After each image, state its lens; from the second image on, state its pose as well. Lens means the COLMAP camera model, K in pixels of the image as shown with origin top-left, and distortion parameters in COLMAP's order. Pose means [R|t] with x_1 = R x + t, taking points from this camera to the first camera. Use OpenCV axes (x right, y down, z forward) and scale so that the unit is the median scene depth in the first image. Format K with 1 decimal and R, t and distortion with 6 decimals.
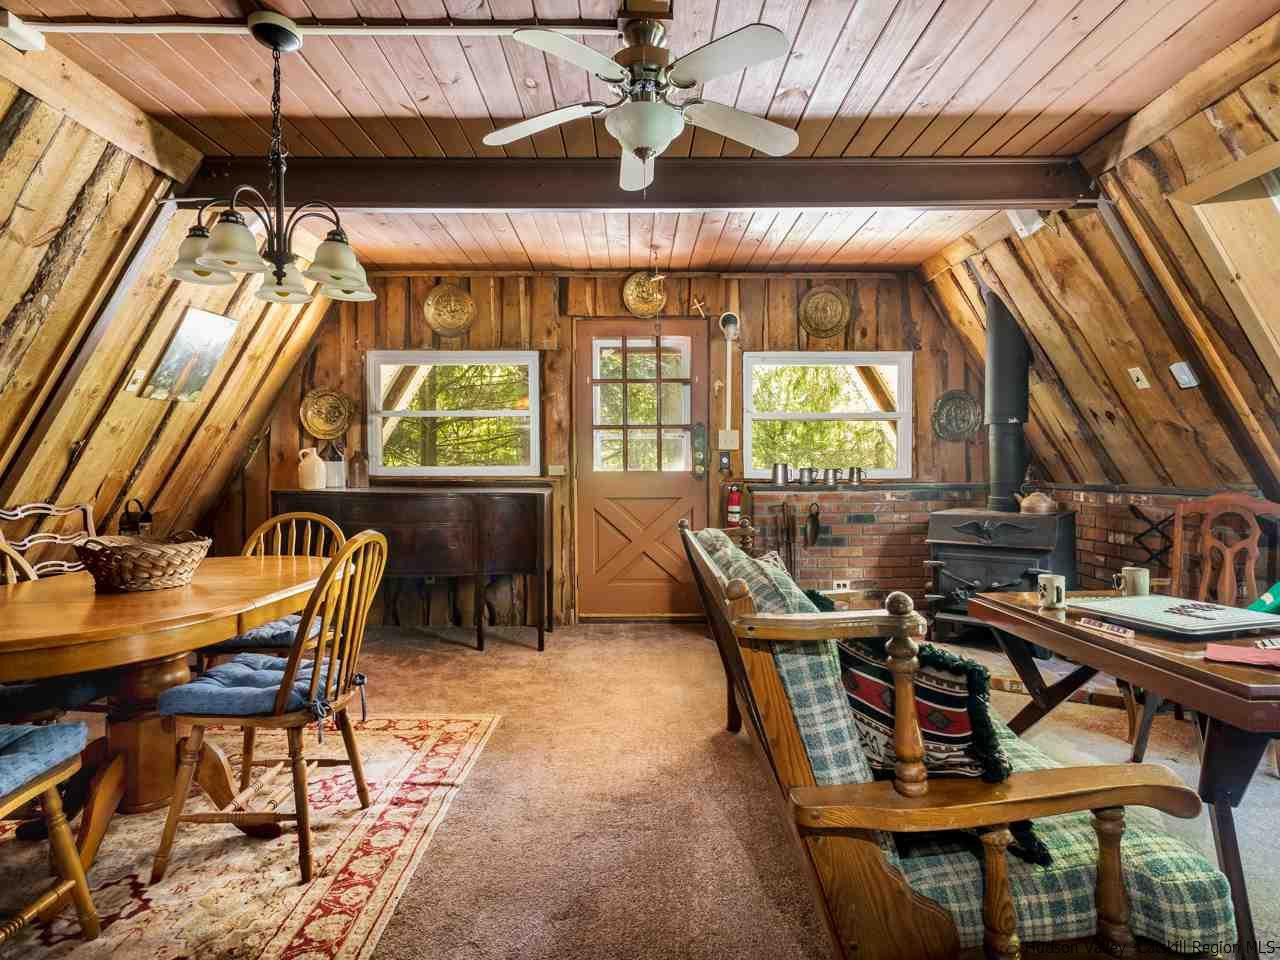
lens RADIAL K [[744.5, 0, 639.2], [0, 744.5, 431.3], [0, 0, 1]] dist [0.011808, -0.000831]
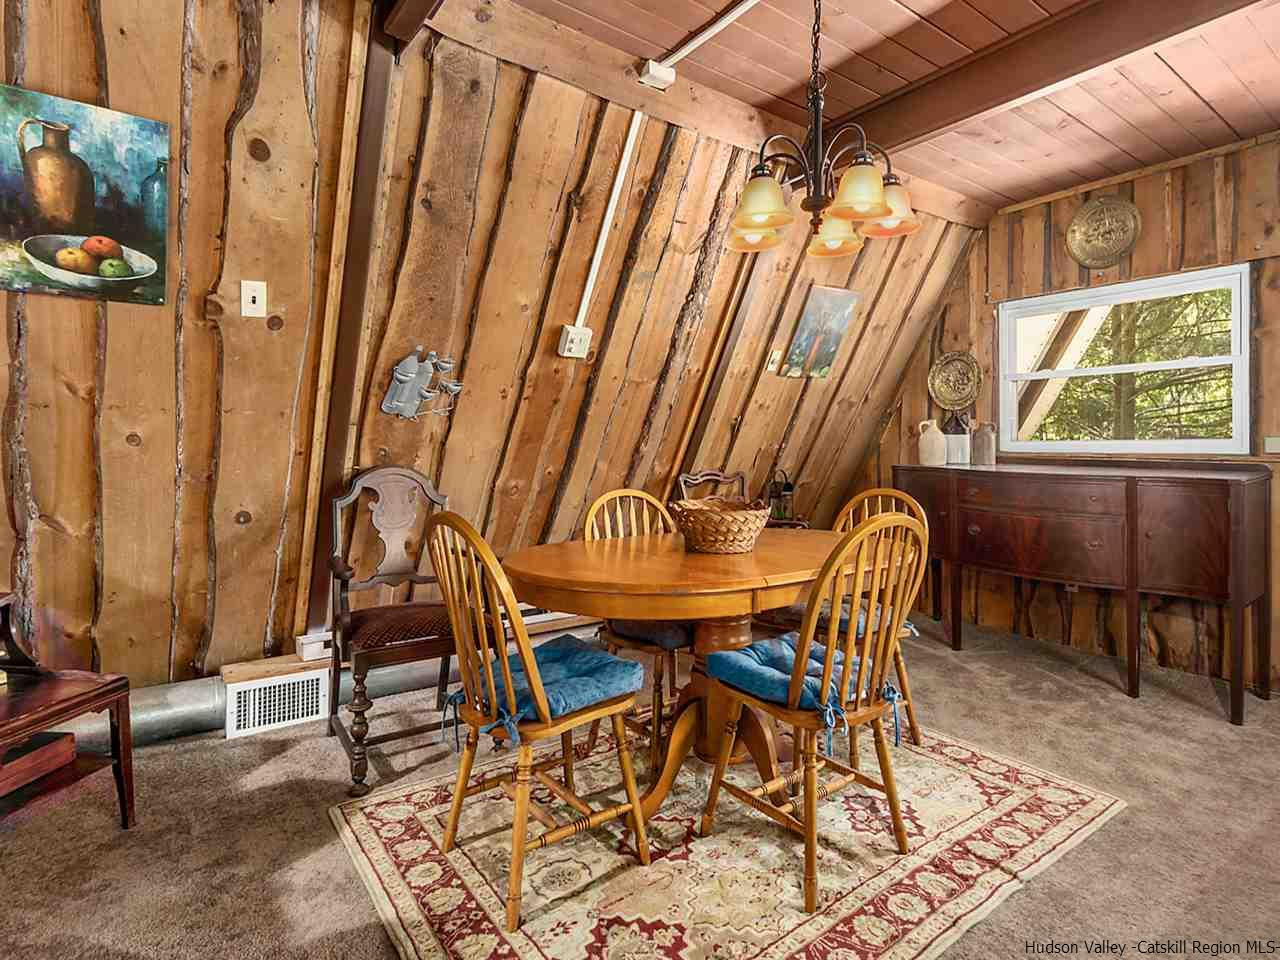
lens RADIAL K [[744.5, 0, 639.2], [0, 744.5, 431.3], [0, 0, 1]] dist [0.011808, -0.000831]
pose [[0.597310, -0.011292, -0.801931, 0.086870], [0.030007, 0.999515, 0.008276, 0.022428], [0.801449, -0.029007, 0.597359, 0.218835]]
